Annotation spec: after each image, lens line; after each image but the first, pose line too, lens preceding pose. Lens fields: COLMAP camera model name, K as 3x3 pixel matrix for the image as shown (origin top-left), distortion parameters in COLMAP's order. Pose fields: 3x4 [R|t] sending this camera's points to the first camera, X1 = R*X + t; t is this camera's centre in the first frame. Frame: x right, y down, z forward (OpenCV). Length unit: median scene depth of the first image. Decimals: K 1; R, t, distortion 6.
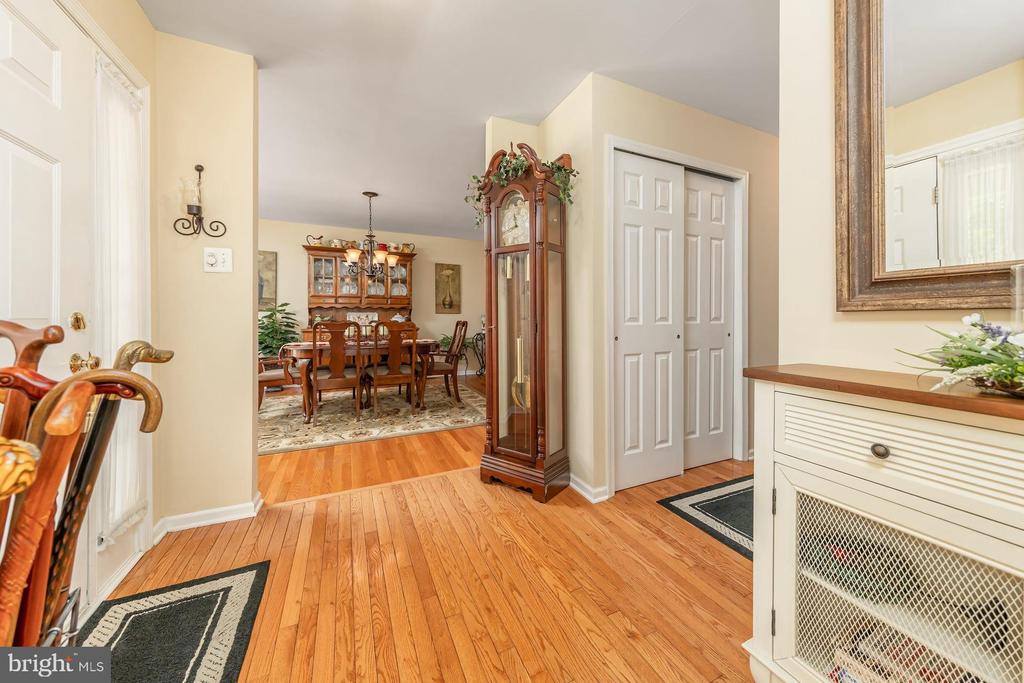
lens RADIAL K [[358.4, 0, 526.5], [0, 358.4, 322.0], [0, 0, 1]] dist [0.000581, -0.000112]
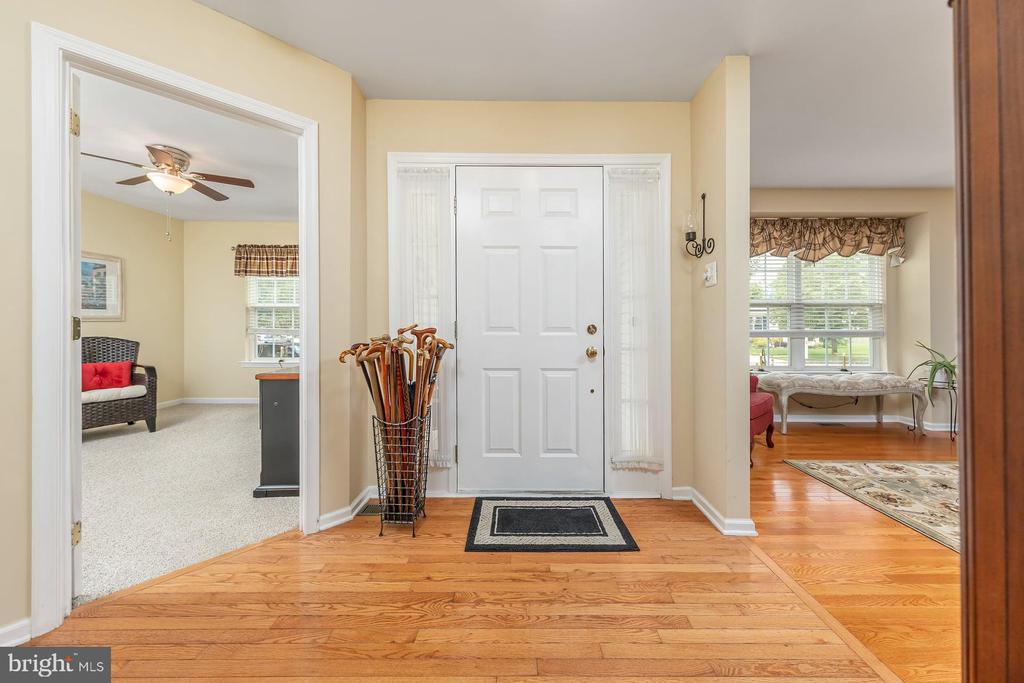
lens RADIAL K [[358.4, 0, 518.9], [0, 358.4, 320.1], [0, 0, 1]] dist [0.000581, -0.000112]
pose [[-0.432779, -0.013100, -0.901405, 0.119332], [-0.017995, 0.999821, -0.005891, -0.005050], [0.901320, 0.013671, -0.432937, 0.314055]]
